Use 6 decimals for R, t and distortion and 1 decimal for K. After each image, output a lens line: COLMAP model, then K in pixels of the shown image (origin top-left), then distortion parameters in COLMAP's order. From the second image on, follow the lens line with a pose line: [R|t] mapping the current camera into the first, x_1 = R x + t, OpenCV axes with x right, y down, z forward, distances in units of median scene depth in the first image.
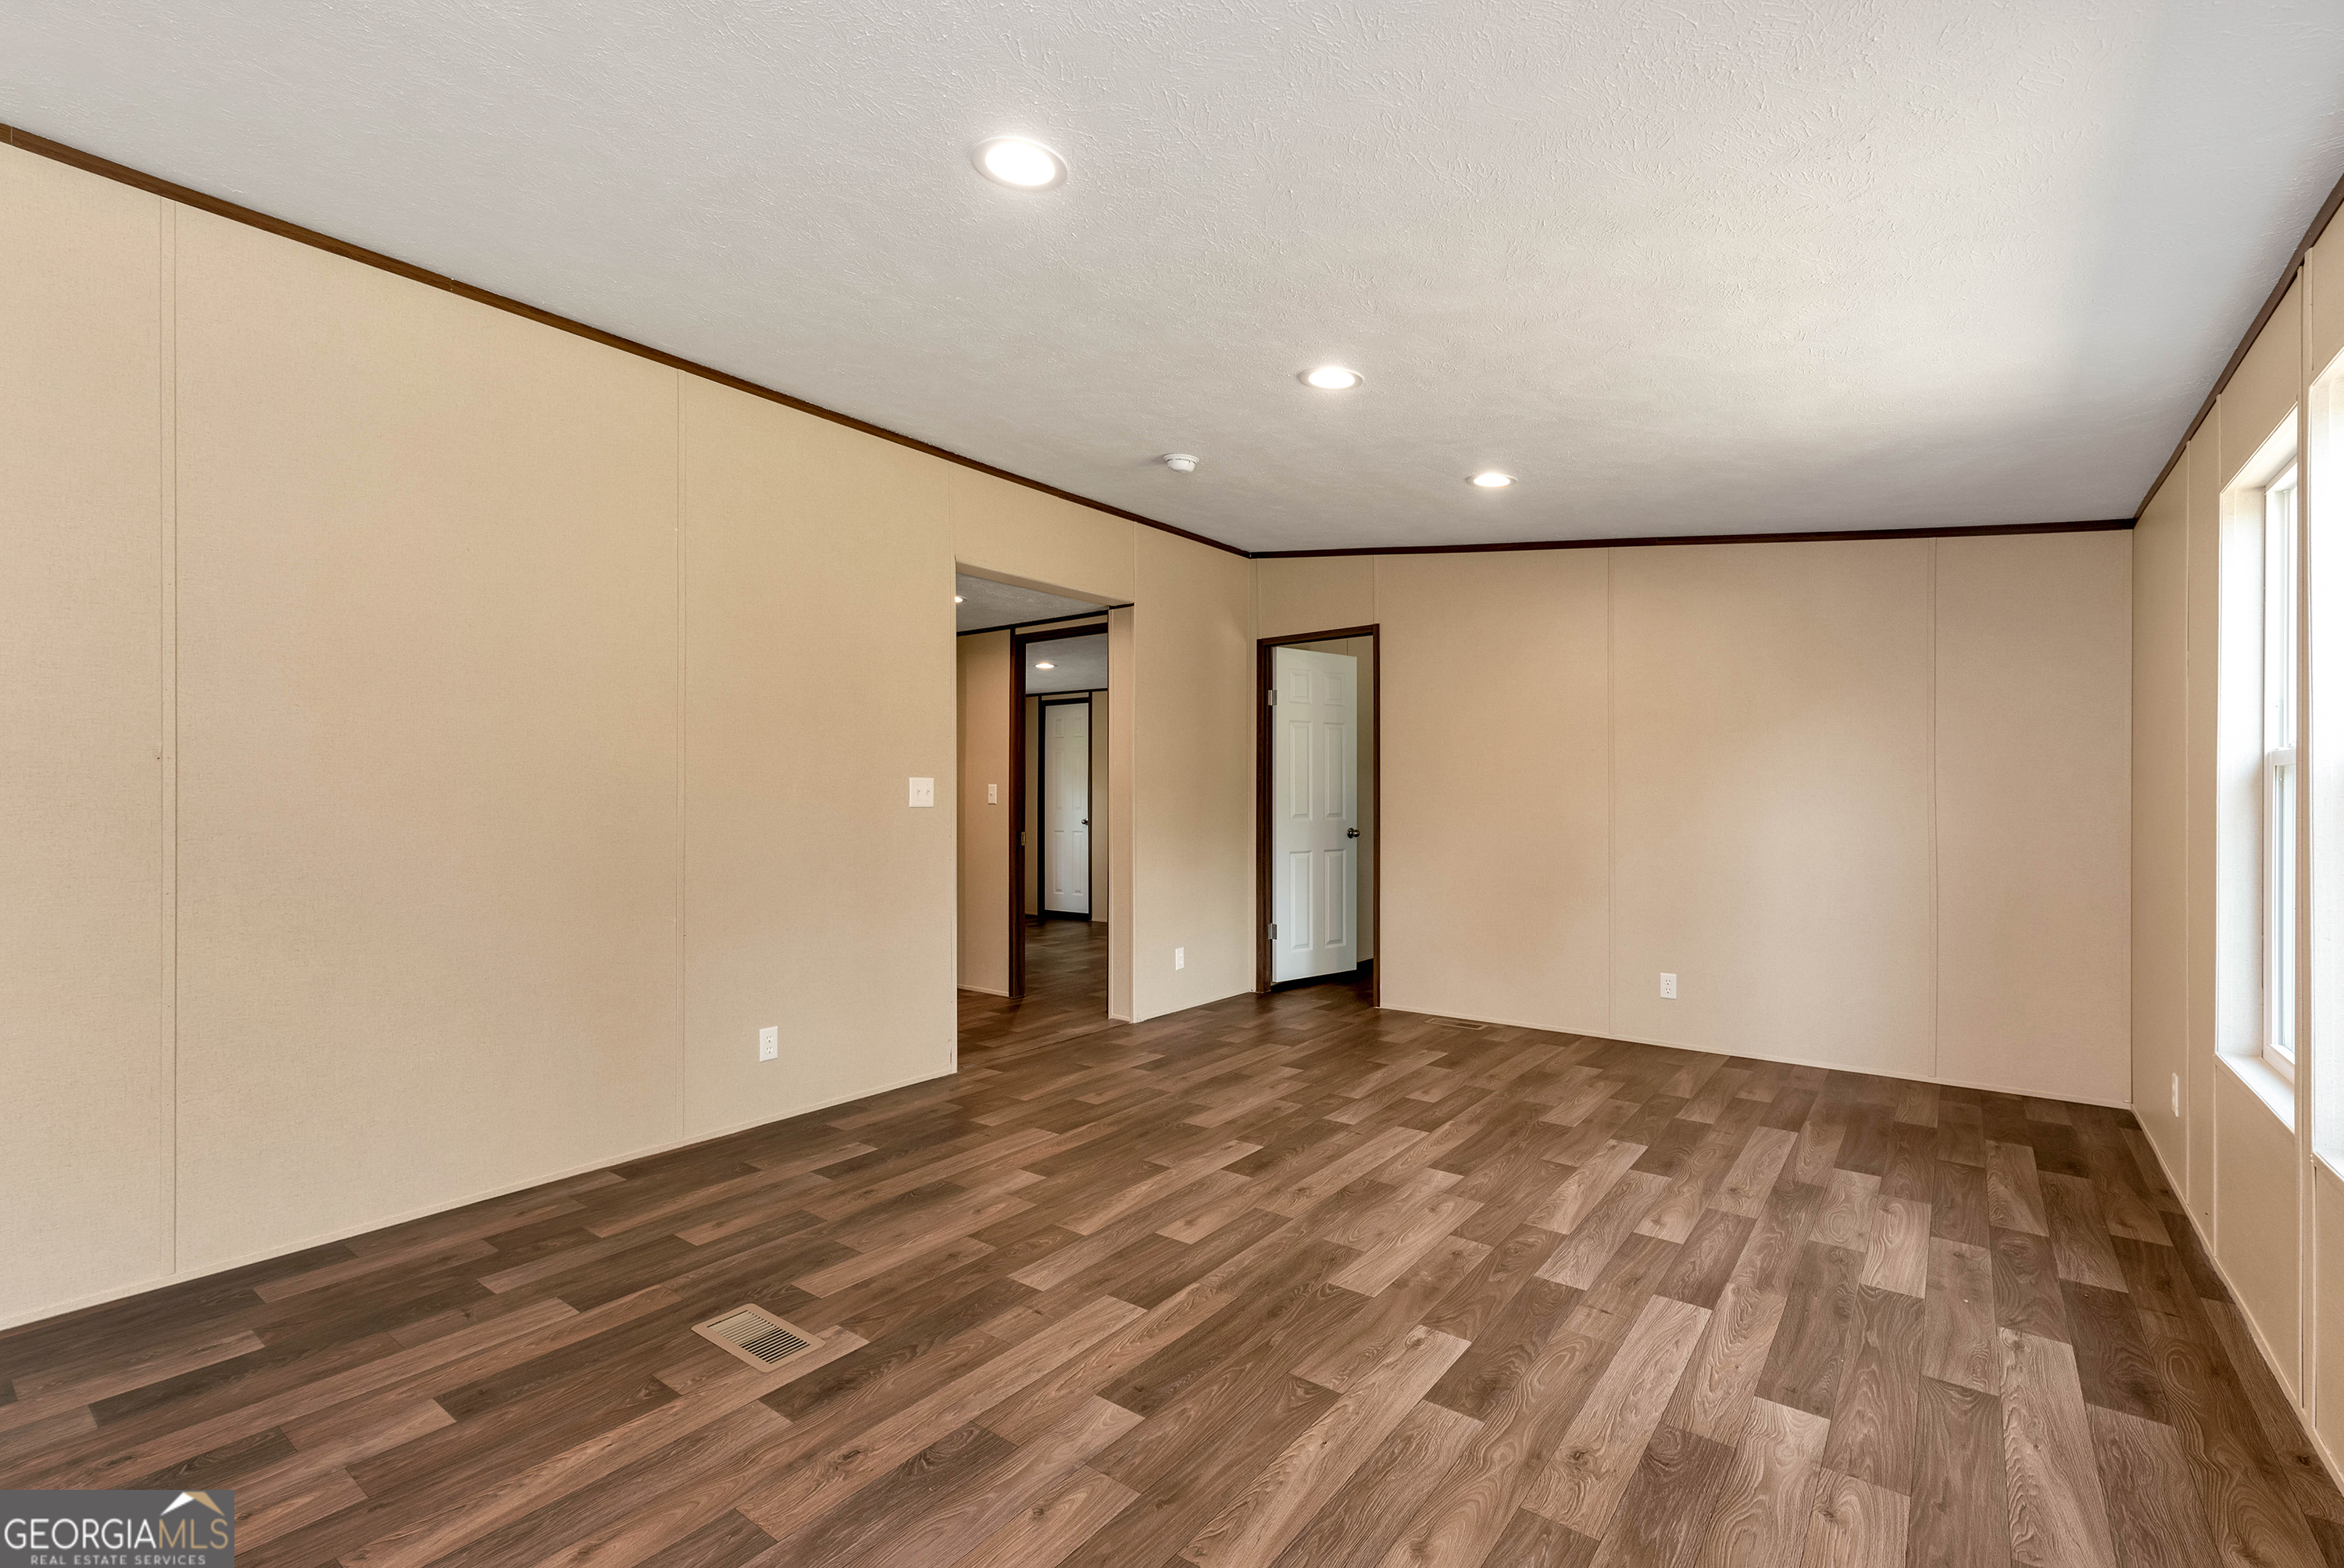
lens RADIAL K [[1037.1, 0, 1192.6], [0, 1037.1, 783.7], [0, 0, 1]] dist [0.007545, -0.002334]
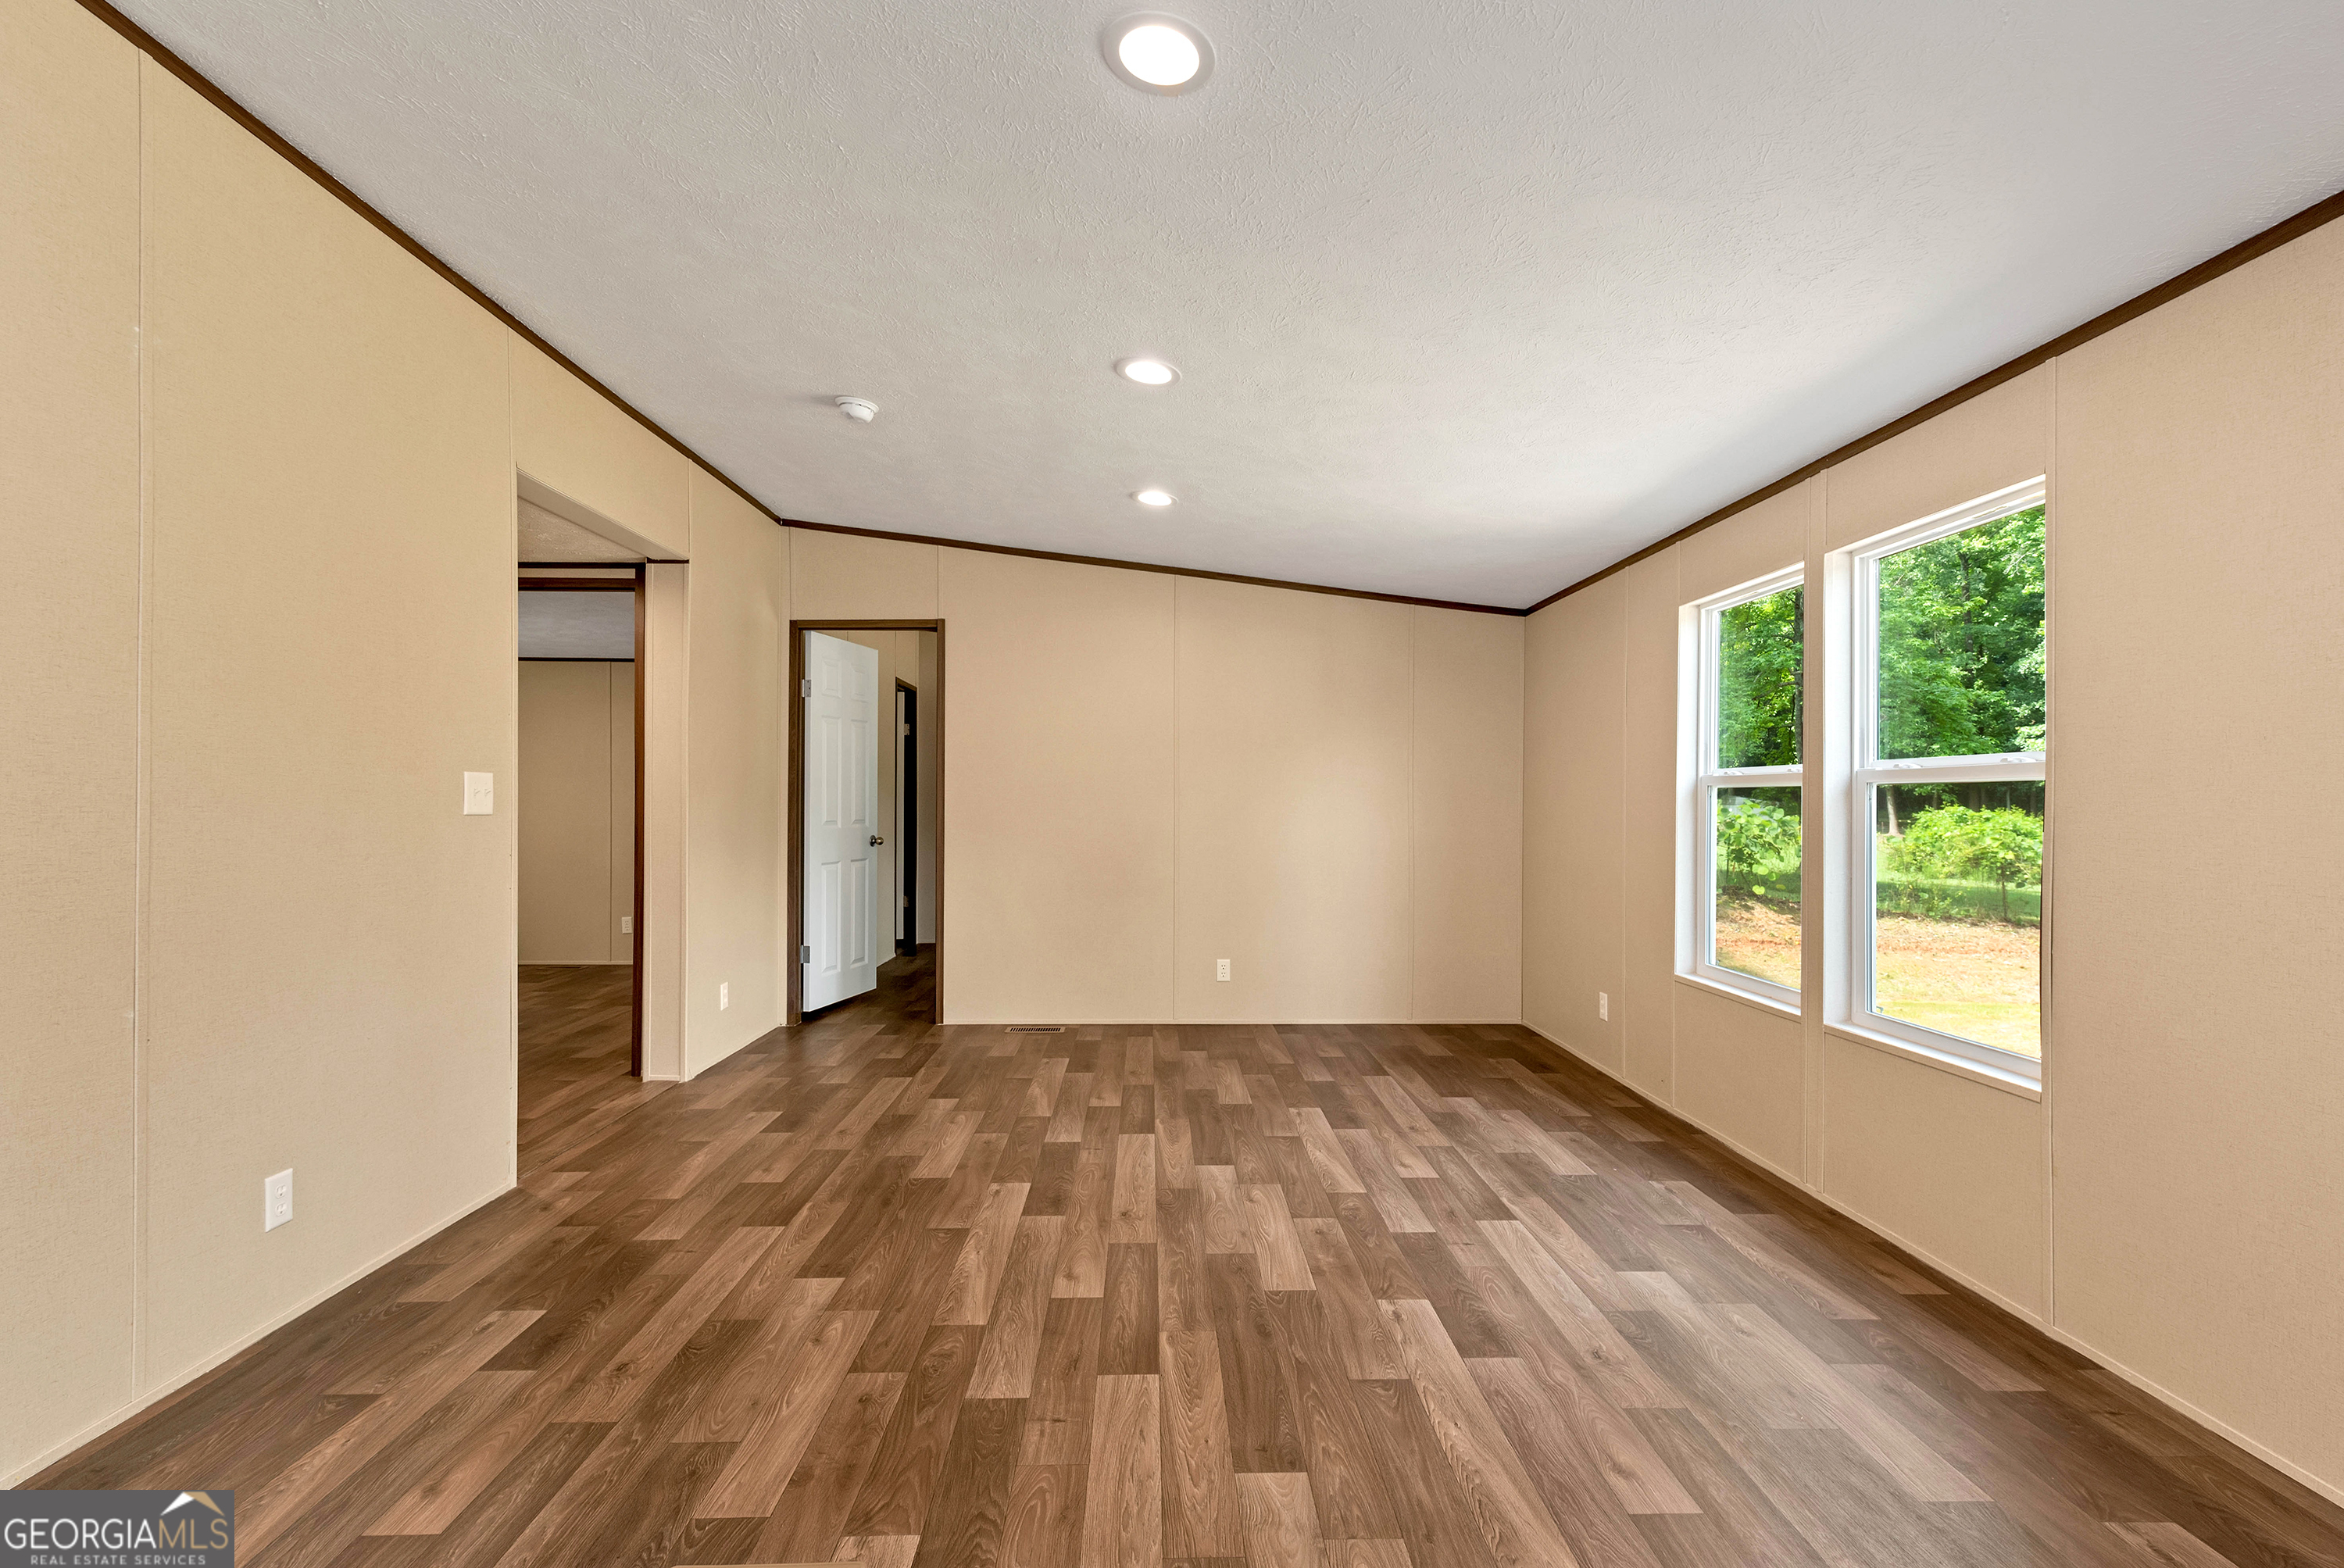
lens RADIAL K [[1037.1, 0, 1185.3], [0, 1037.1, 808.5], [0, 0, 1]] dist [0.007545, -0.002334]
pose [[0.778372, 0.002903, 0.627797, -0.448973], [-0.015729, 0.999766, 0.014879, 0.000137], [-0.627606, -0.021456, 0.778235, 0.220296]]
